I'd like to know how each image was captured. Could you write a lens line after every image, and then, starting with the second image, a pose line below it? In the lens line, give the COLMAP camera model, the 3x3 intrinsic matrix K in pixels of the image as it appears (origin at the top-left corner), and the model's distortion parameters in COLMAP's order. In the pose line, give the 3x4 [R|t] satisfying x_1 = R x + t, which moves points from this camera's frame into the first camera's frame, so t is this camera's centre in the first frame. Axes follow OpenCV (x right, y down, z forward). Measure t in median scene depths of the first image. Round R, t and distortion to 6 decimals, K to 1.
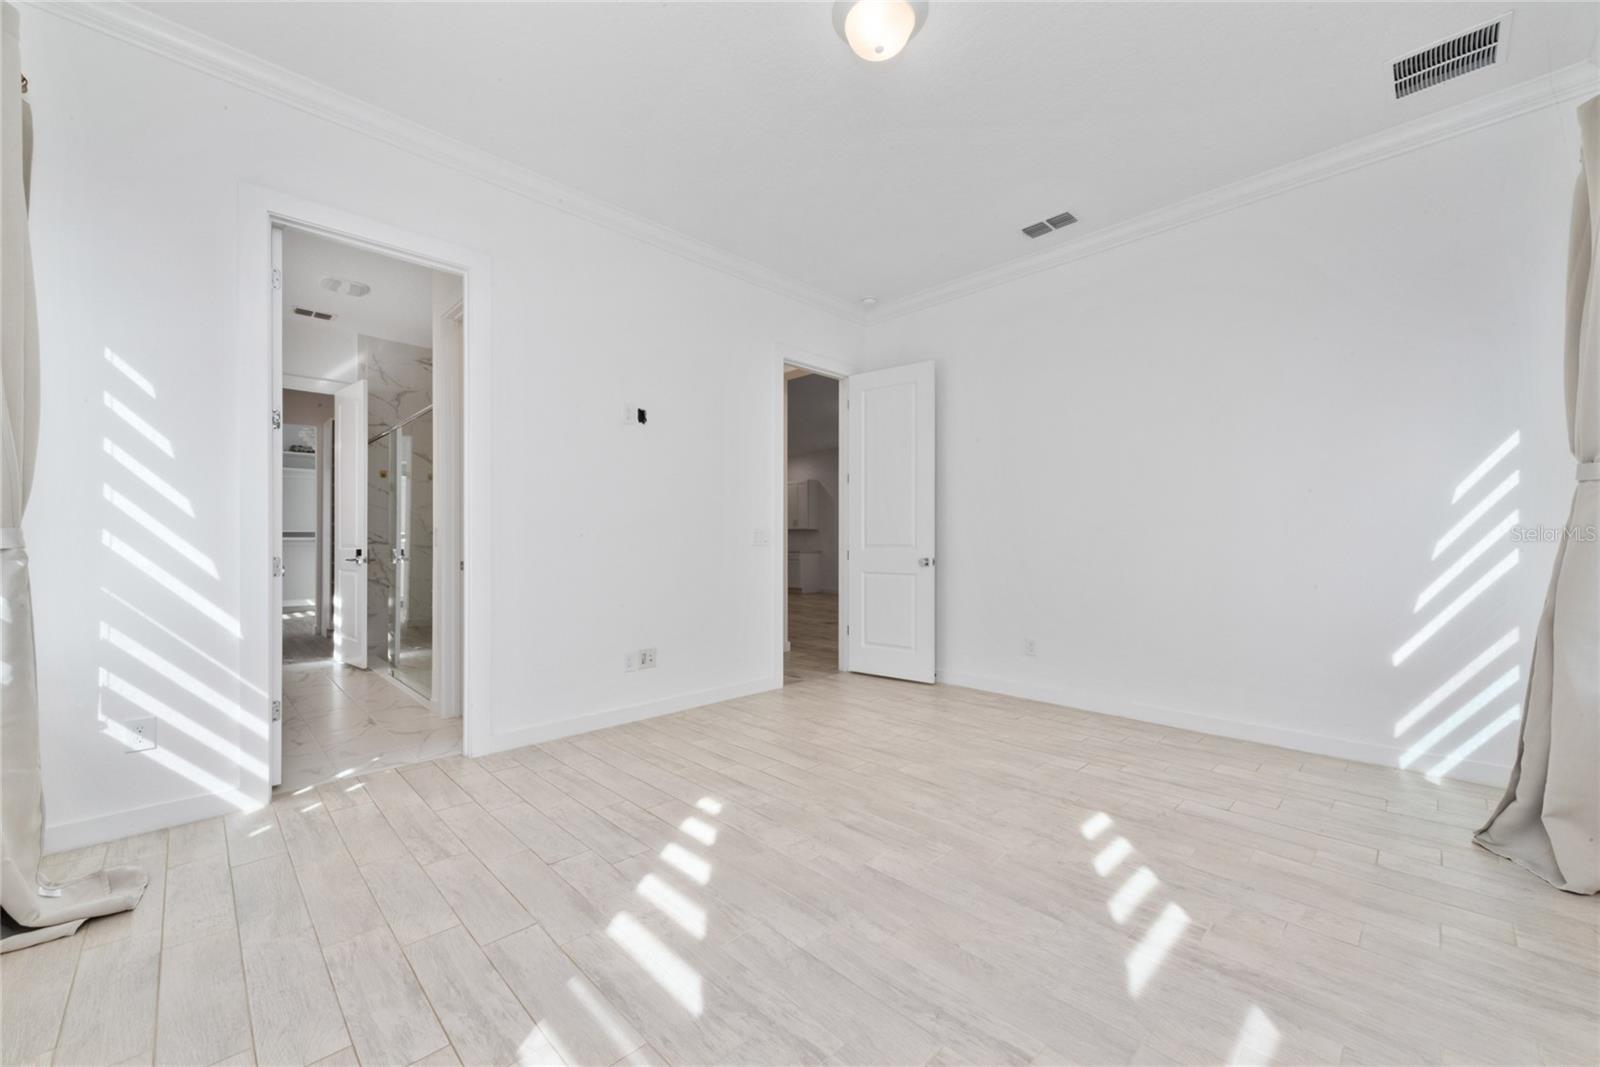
lens RADIAL K [[632.0, 0, 803.9], [0, 632.0, 540.2], [0, 0, 1]] dist [0.008532, -0.000360]
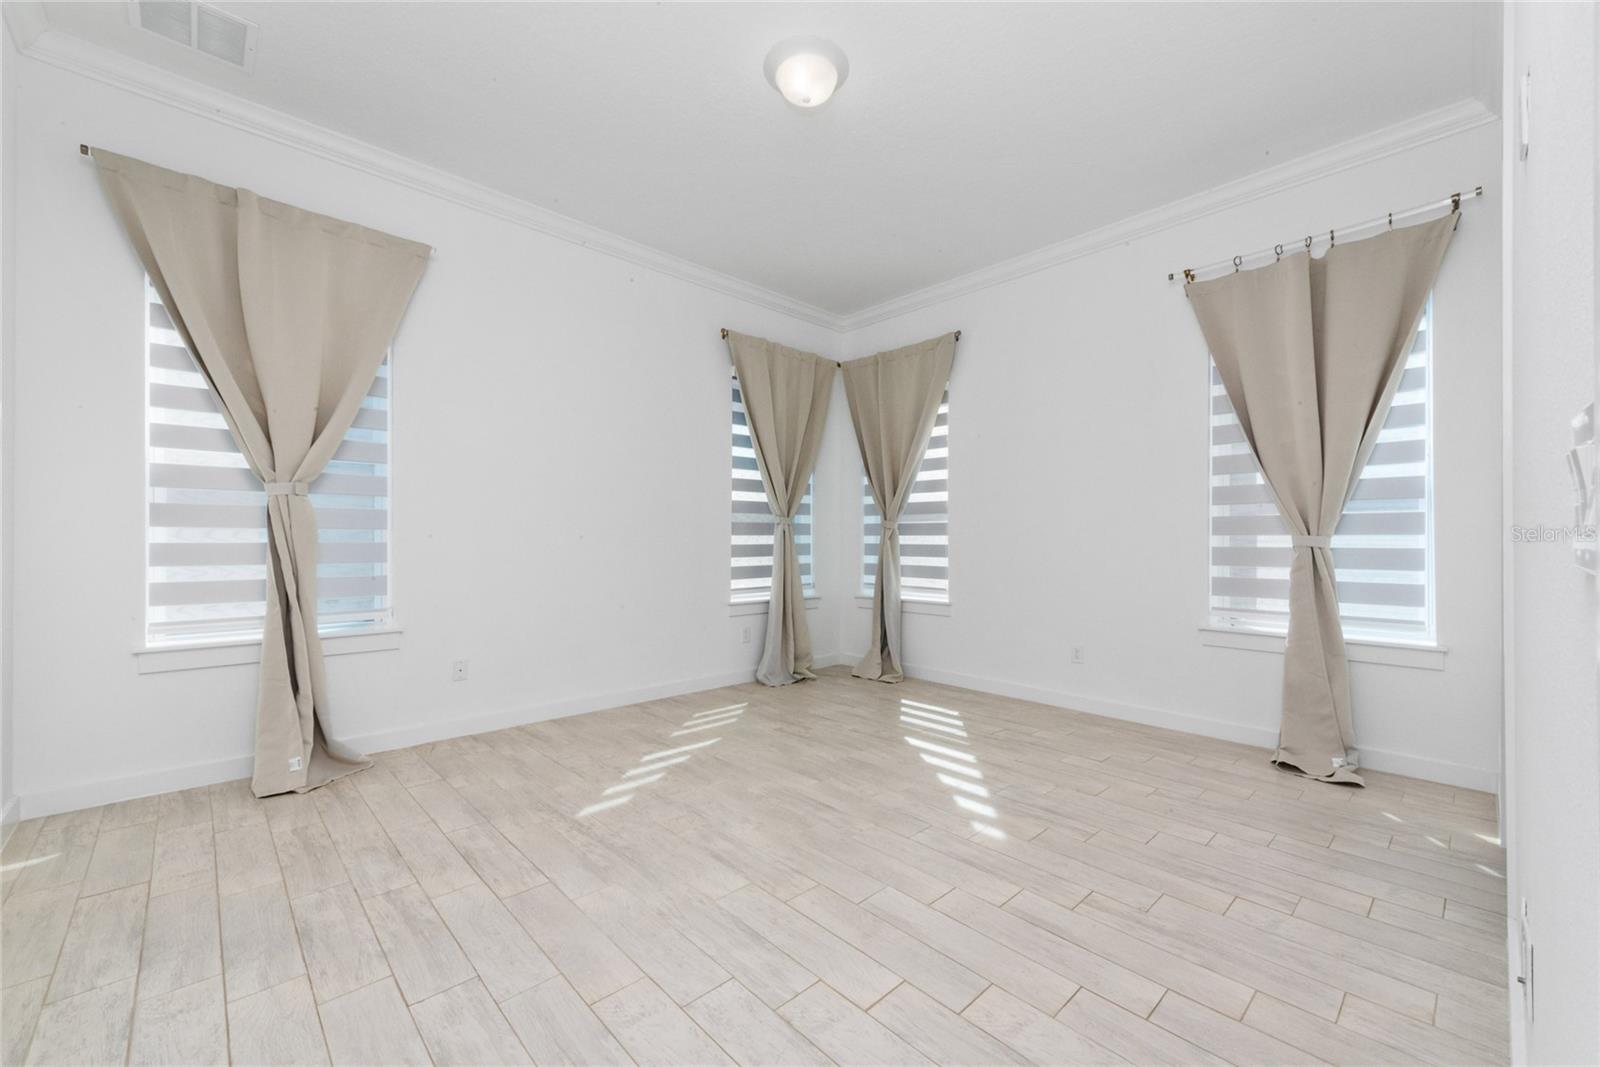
lens RADIAL K [[632.0, 0, 803.9], [0, 632.0, 540.2], [0, 0, 1]] dist [0.008532, -0.000360]
pose [[-0.999760, -0.000815, 0.021879, 0.090131], [-0.000962, 0.999977, -0.006687, 0.007835], [-0.021873, -0.006706, -0.999738, 2.012717]]
